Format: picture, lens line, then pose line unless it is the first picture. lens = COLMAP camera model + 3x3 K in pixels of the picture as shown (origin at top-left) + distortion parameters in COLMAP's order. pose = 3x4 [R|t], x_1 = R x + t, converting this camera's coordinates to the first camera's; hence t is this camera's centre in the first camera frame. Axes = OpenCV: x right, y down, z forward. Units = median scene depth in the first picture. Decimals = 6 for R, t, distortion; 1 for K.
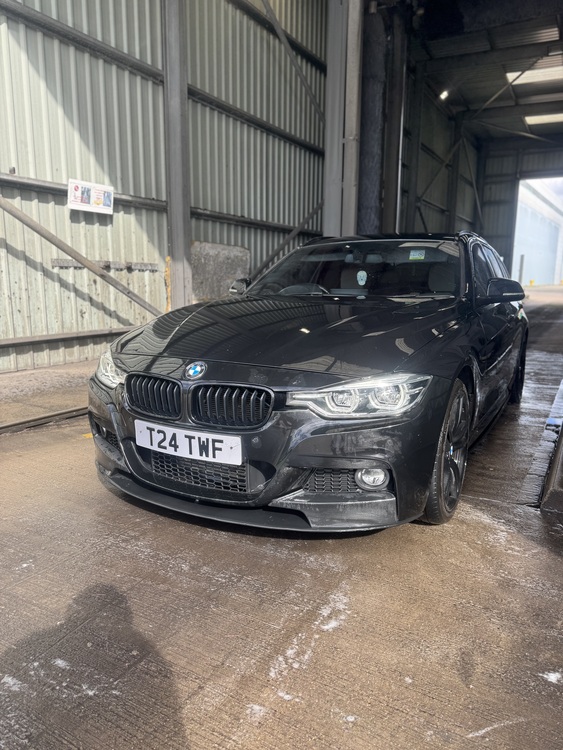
lens RADIAL K [[541.0, 0, 281.5], [0, 541.0, 375.0], [0, 0, 1]] dist [0.067891, -0.094078]
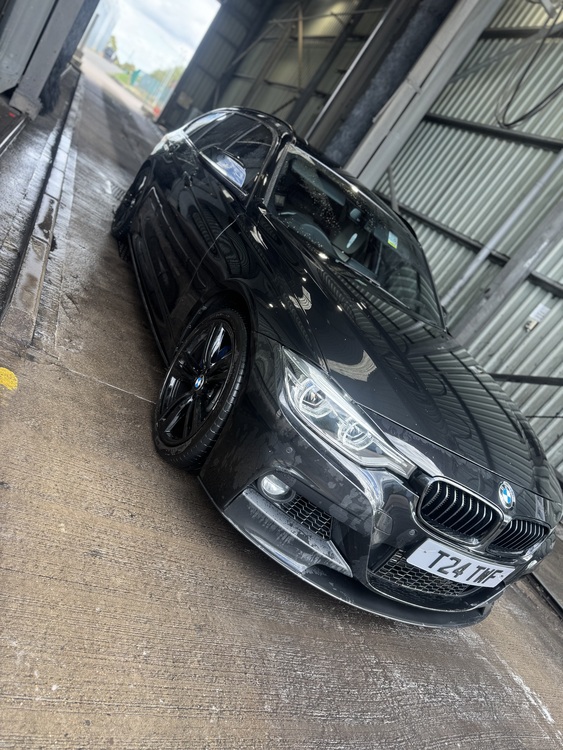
lens RADIAL K [[541.0, 0, 281.5], [0, 541.0, 375.0], [0, 0, 1]] dist [0.067891, -0.094078]
pose [[0.515942, 0.069185, 0.853825, -0.320964], [-0.446186, 0.872554, 0.198915, -0.055680], [-0.731247, -0.483594, 0.481056, 0.271707]]
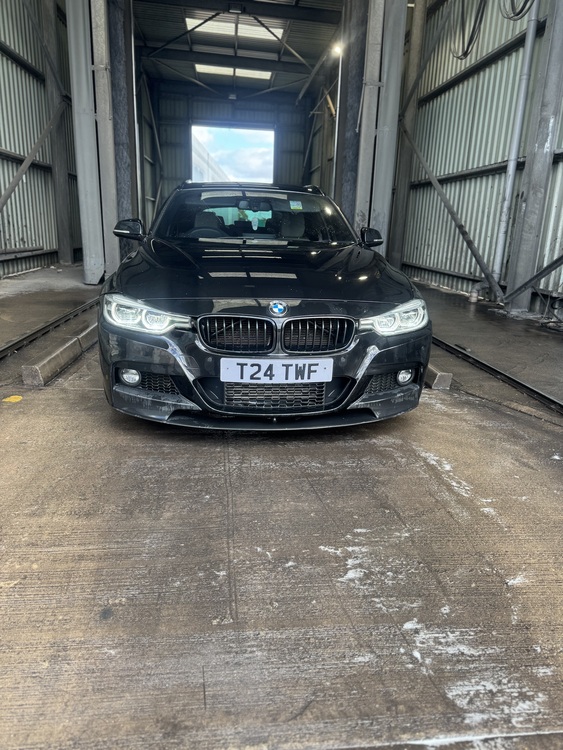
lens RADIAL K [[541.0, 0, 281.5], [0, 541.0, 375.0], [0, 0, 1]] dist [0.067891, -0.094078]
pose [[0.807887, -0.136425, 0.573329, -0.243041], [0.074020, 0.988623, 0.130943, -0.005633], [-0.584670, -0.063349, 0.808794, 0.014593]]
